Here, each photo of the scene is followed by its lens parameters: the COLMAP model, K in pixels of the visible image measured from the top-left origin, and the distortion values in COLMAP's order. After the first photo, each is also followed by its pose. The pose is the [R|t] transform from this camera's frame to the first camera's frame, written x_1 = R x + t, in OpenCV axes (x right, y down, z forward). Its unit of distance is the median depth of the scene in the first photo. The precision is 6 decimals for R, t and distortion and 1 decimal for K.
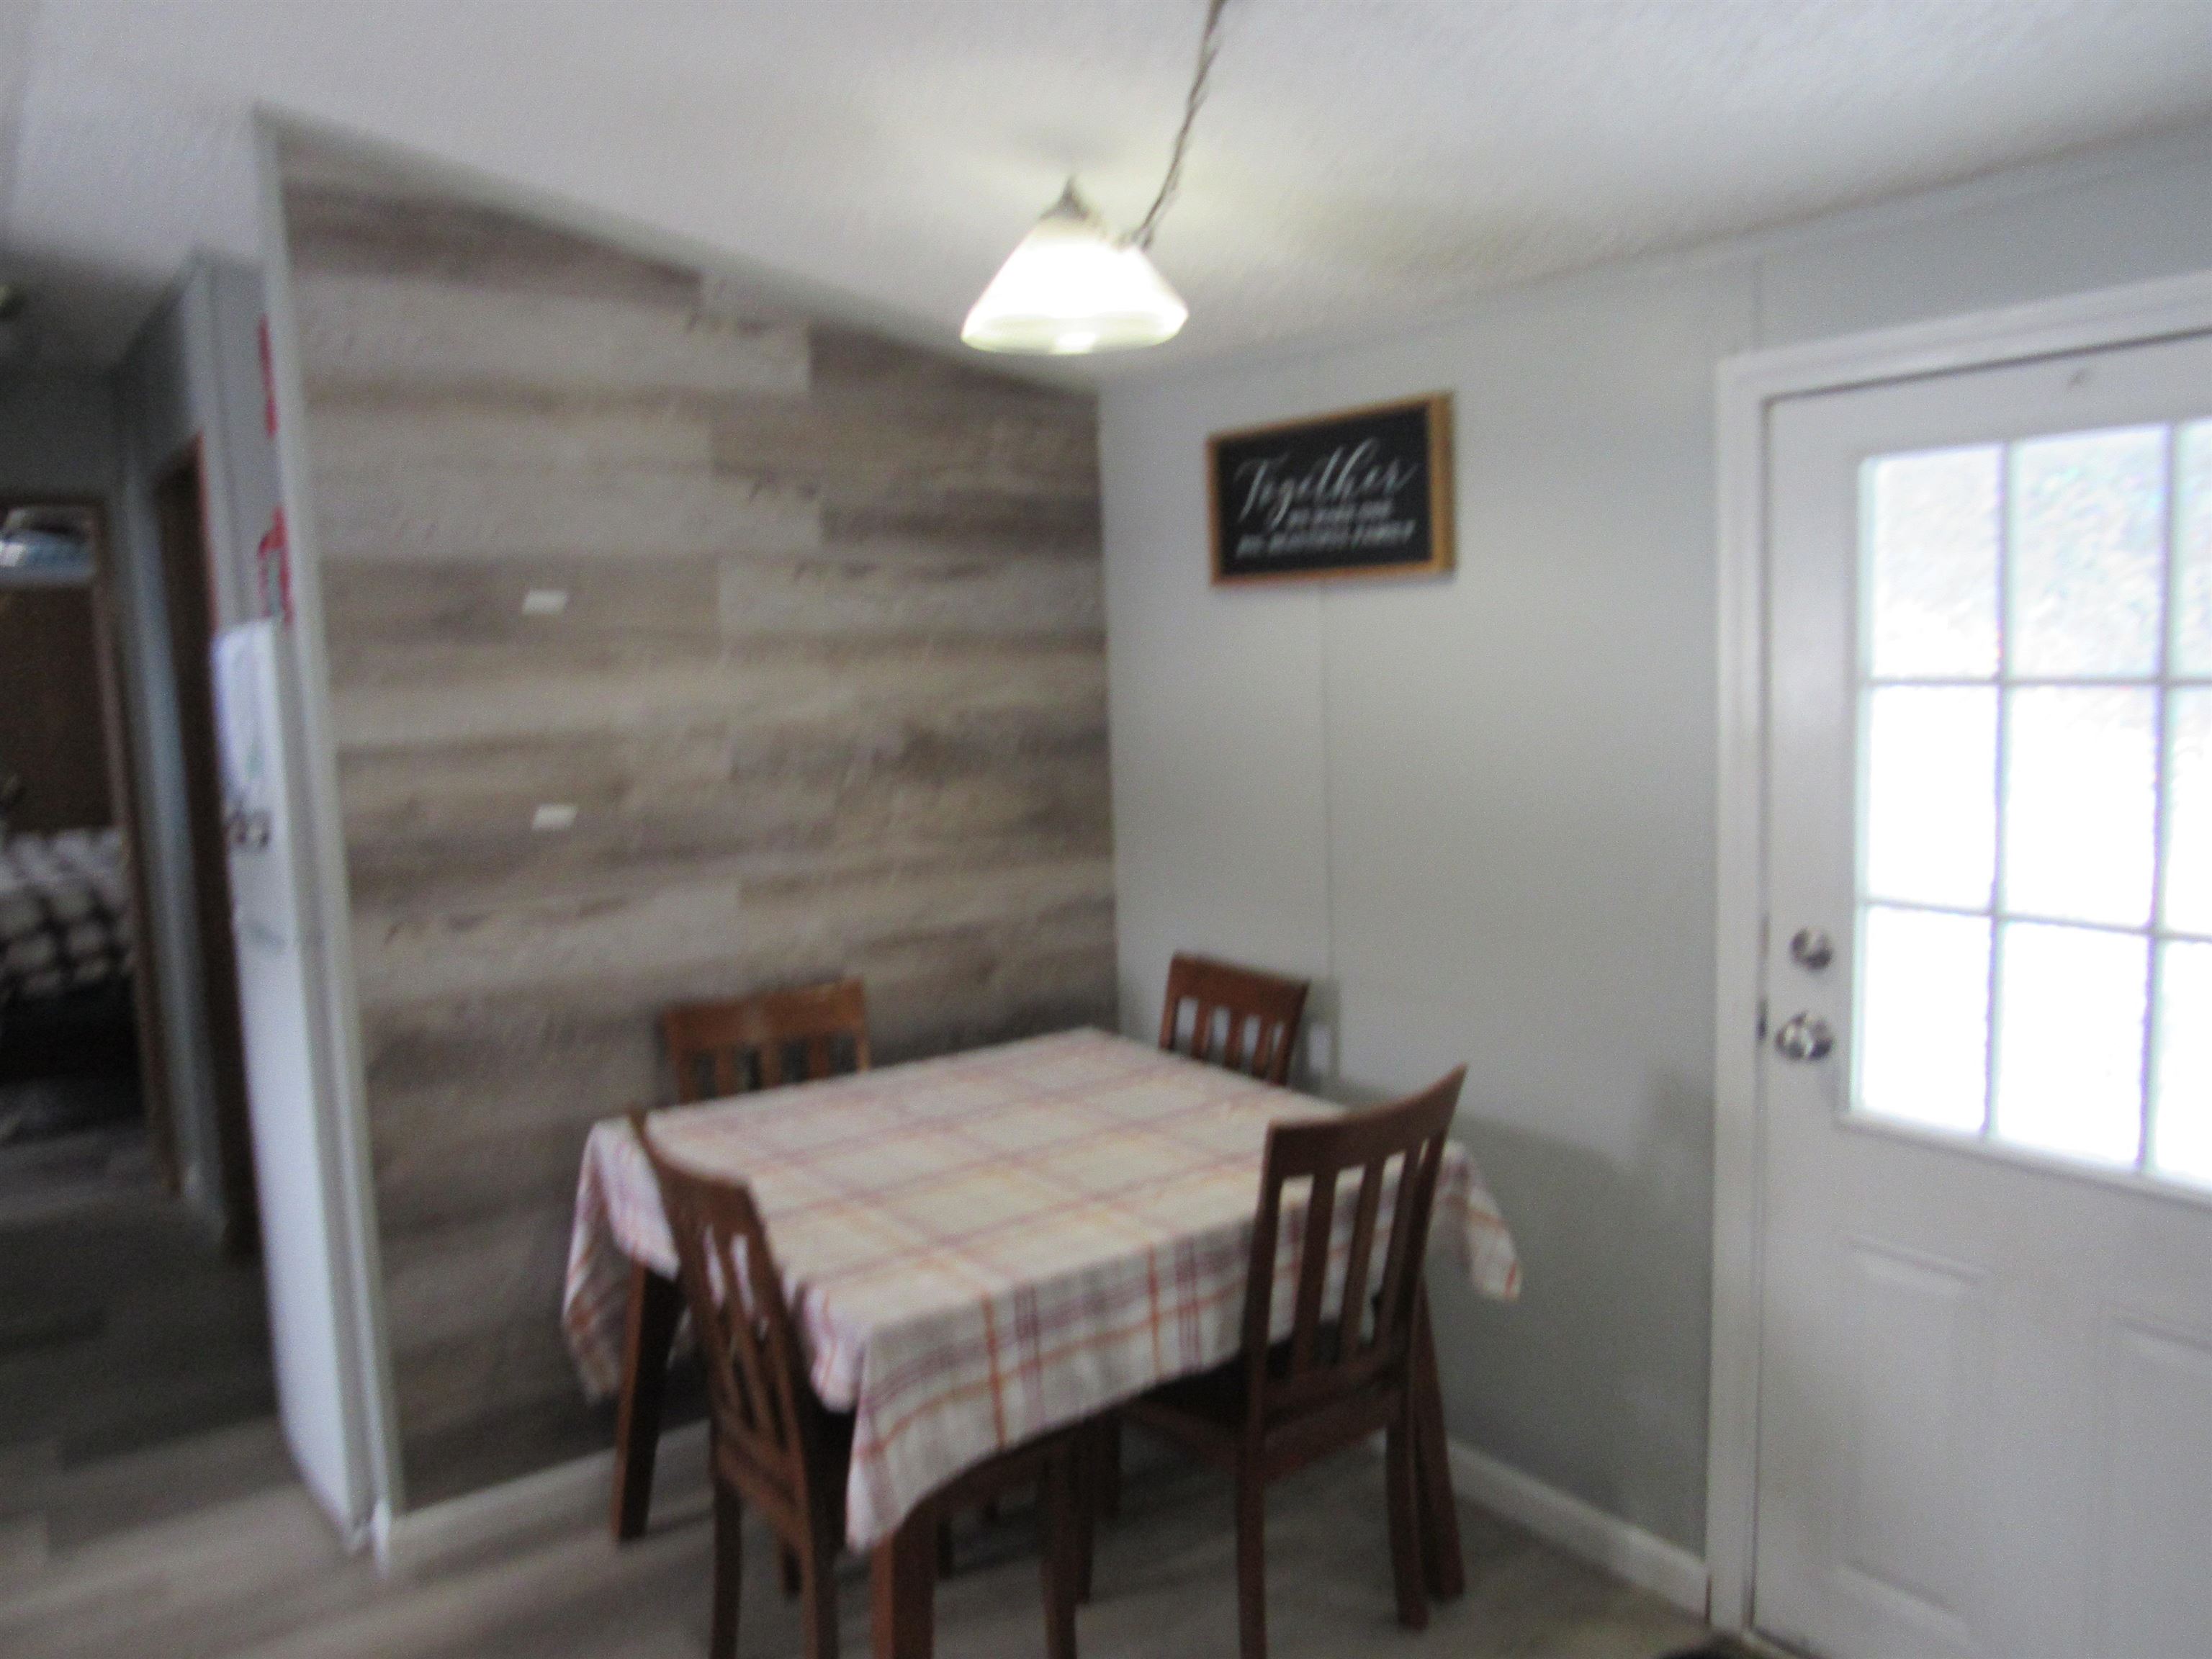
lens RADIAL K [[1559.1, 0, 1106.0], [0, 1559.1, 829.5], [0, 0, 1]] dist [-0.035907, 0.004407]
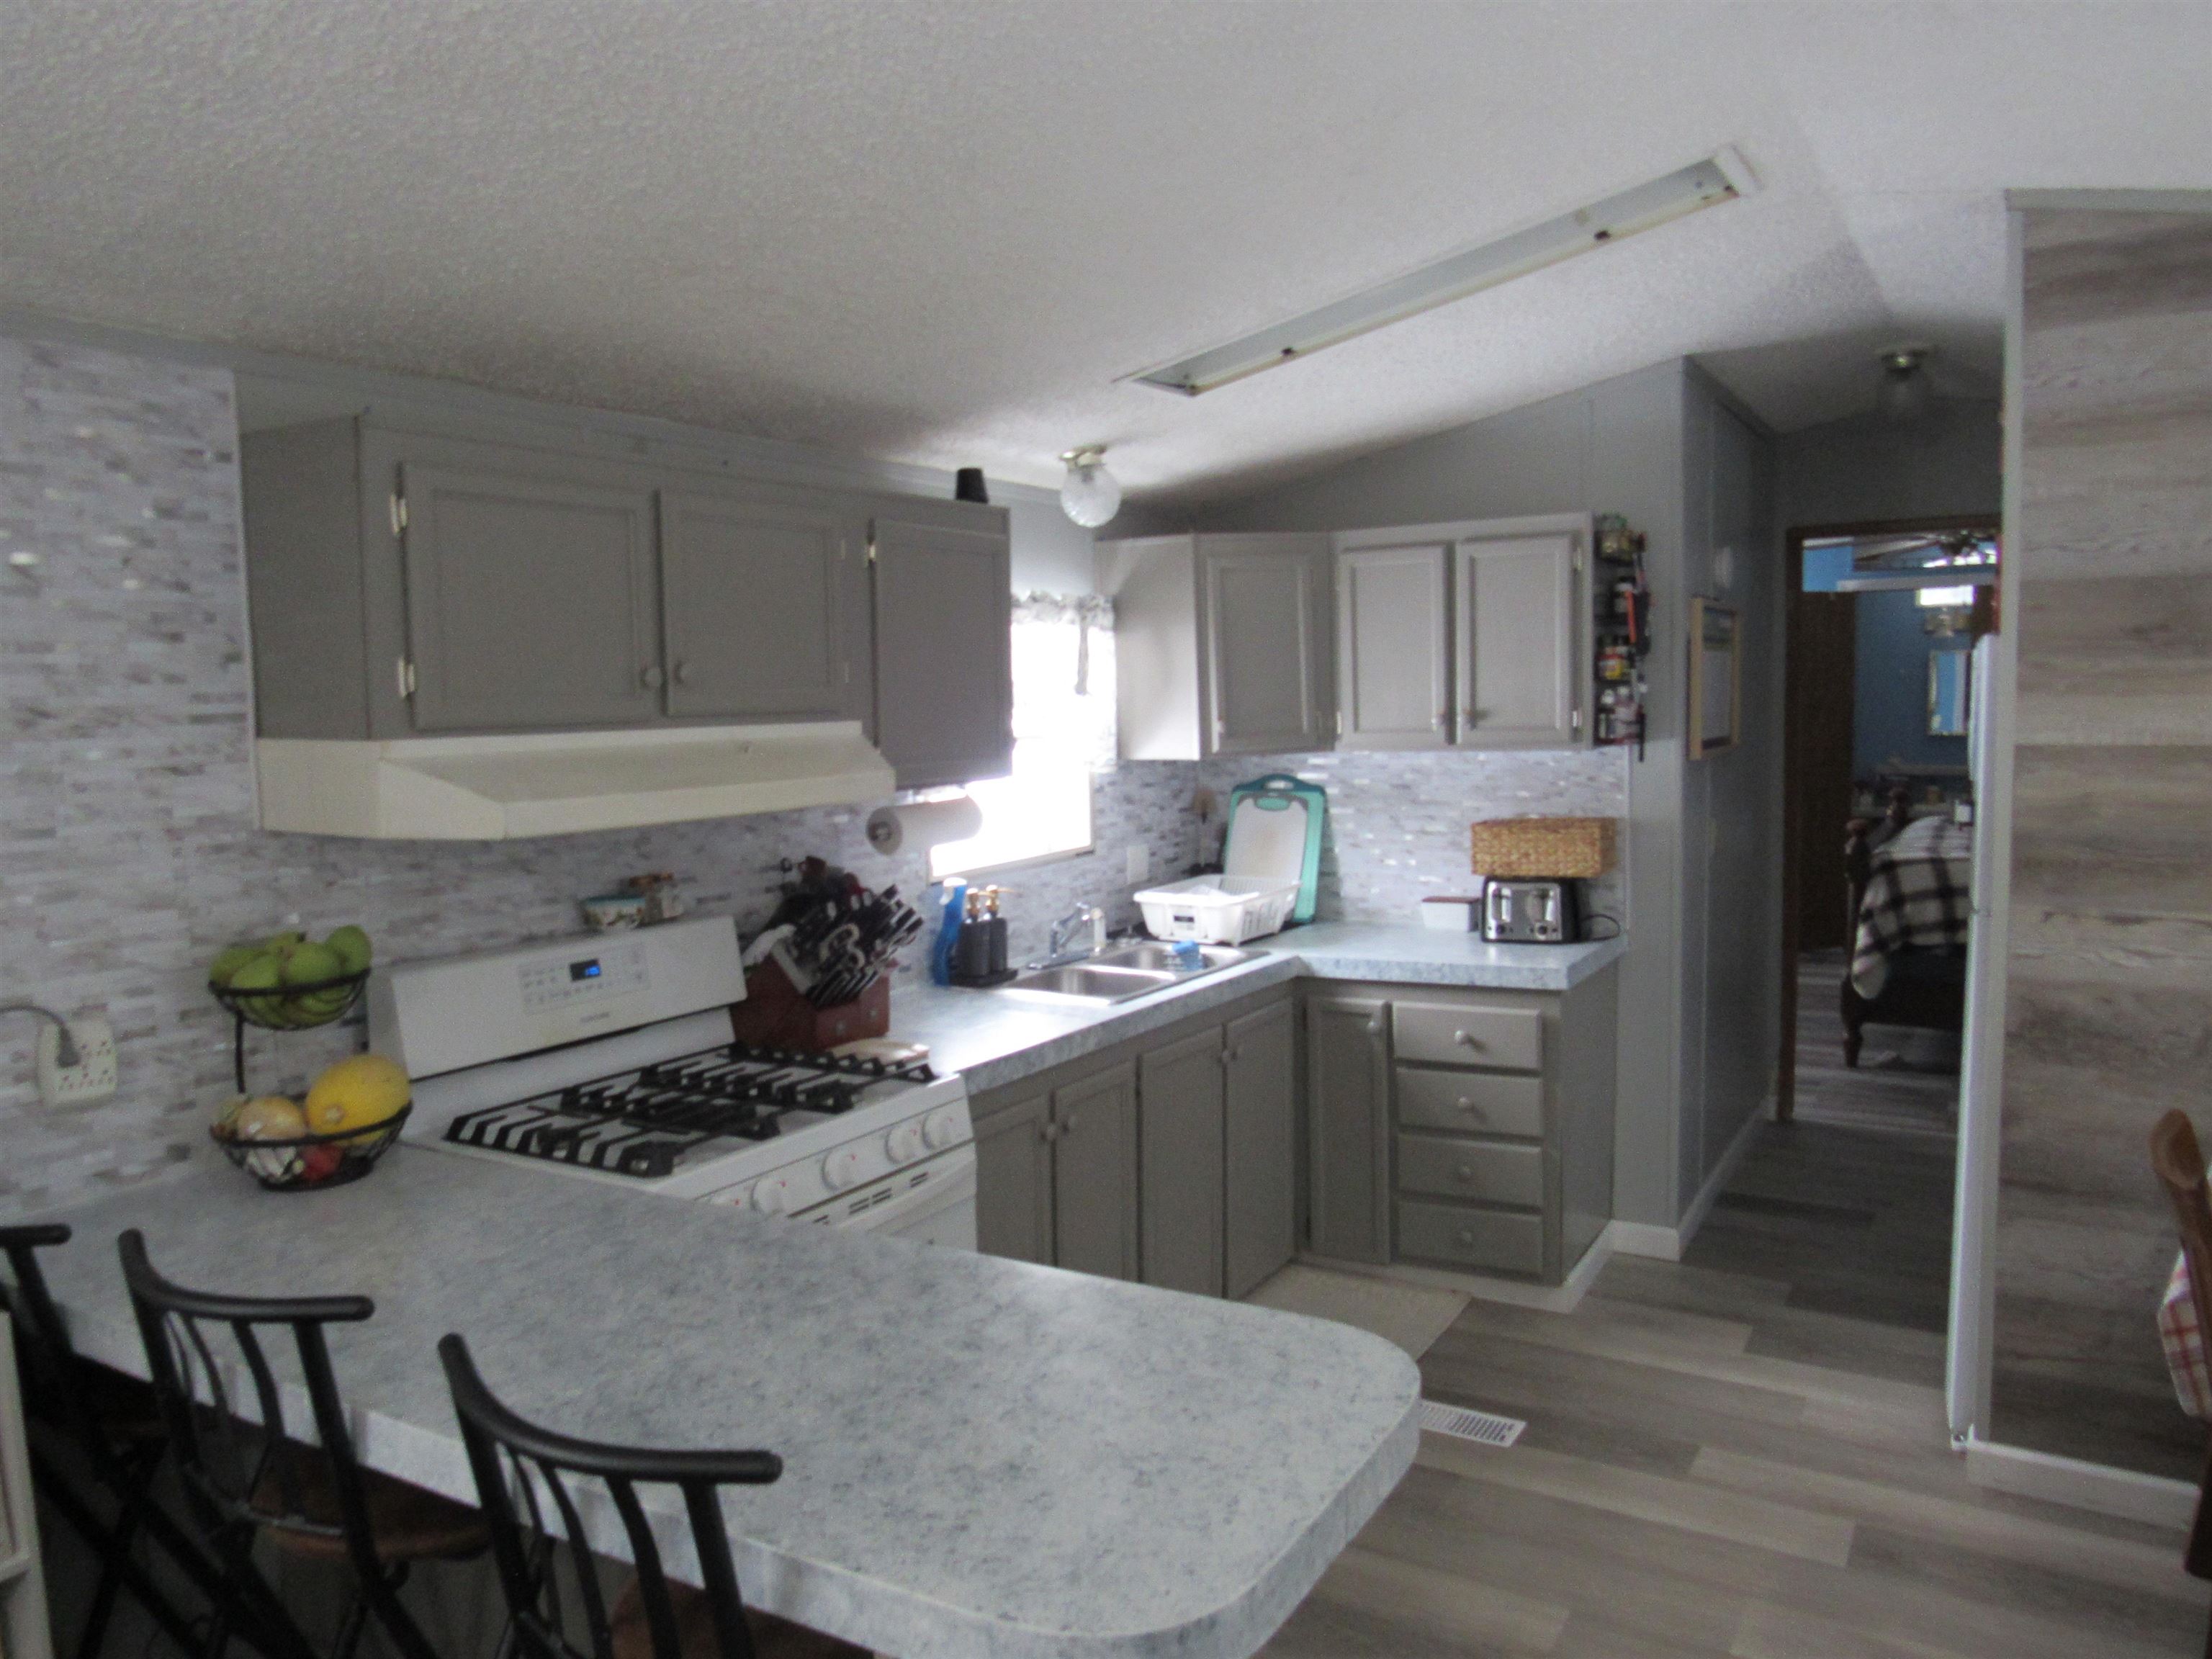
lens RADIAL K [[1578.3, 0, 1106.0], [0, 1578.3, 829.5], [0, 0, 1]] dist [0.006076, 0.001865]
pose [[0.377660, 0.107131, -0.919726, 0.309884], [-0.103566, 0.991939, 0.073016, -0.006673], [0.920134, 0.067677, 0.385711, -0.055549]]
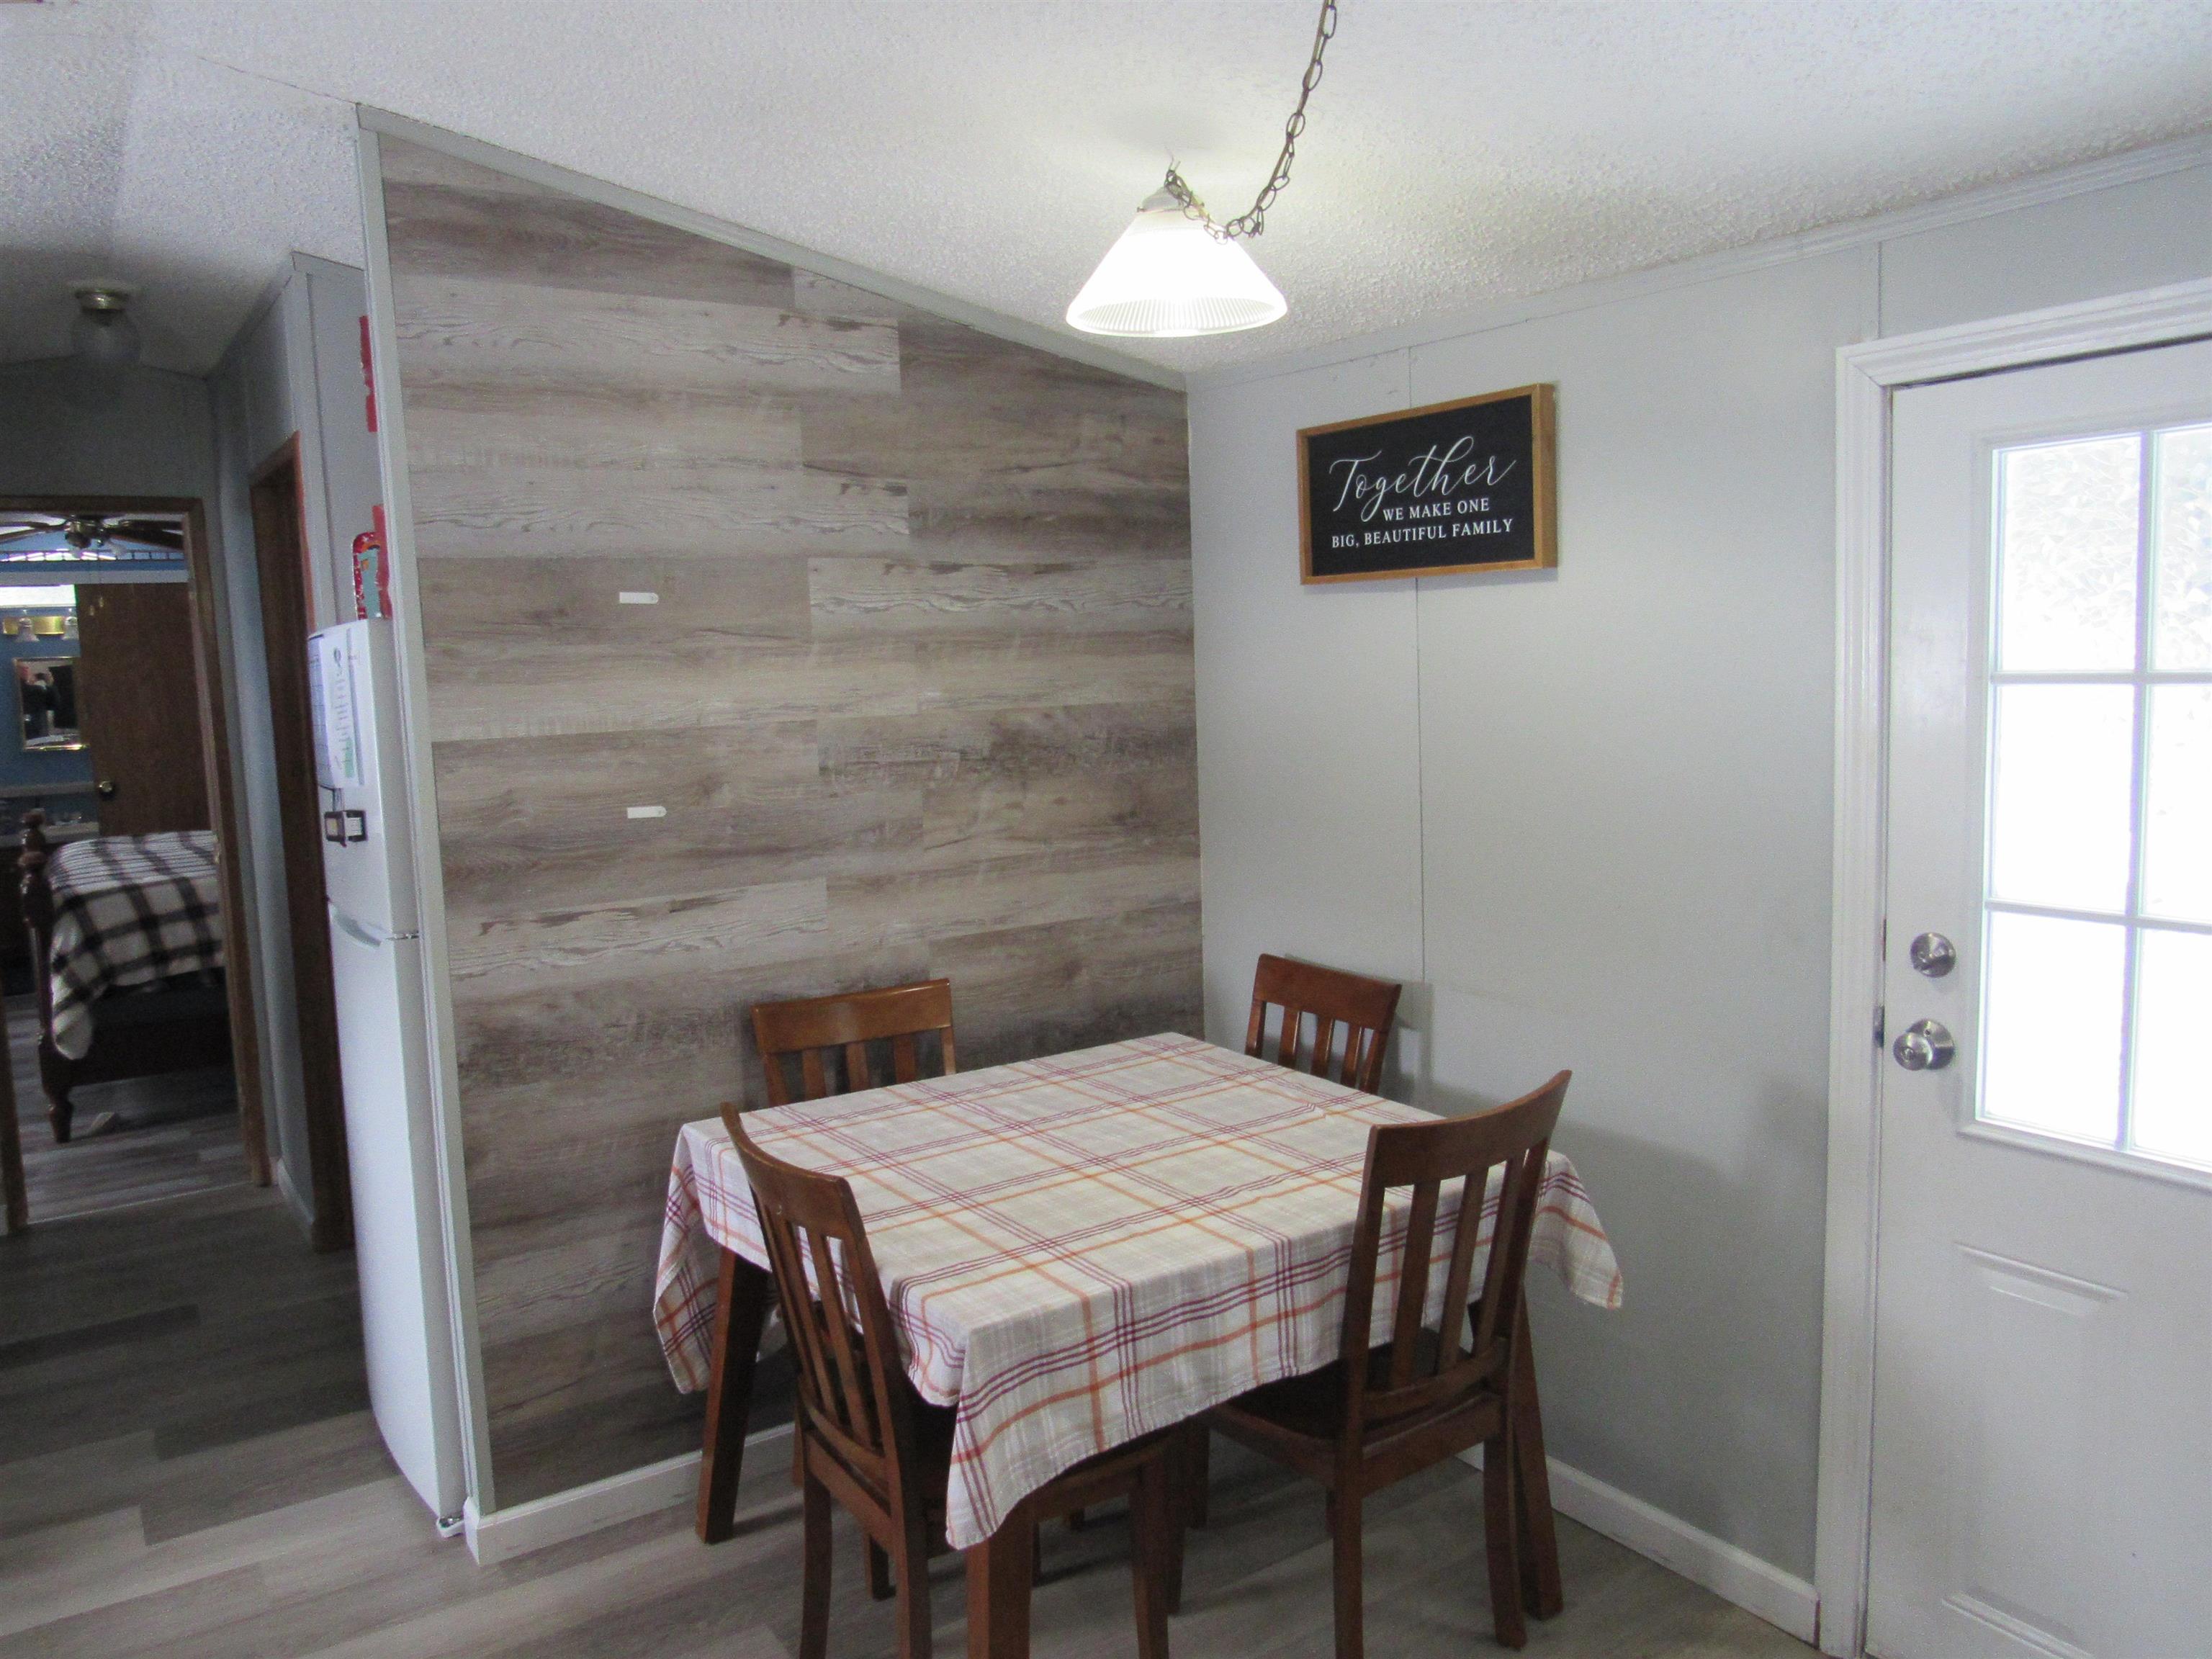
lens RADIAL K [[1559.8, 0, 1106.0], [0, 1559.8, 829.5], [0, 0, 1]] dist [-0.034025, 0.006781]
pose [[0.999137, 0.004940, -0.041233, -0.018649], [-0.005056, 0.999984, -0.002703, 0.004061], [0.041219, 0.002910, 0.999146, 0.010724]]
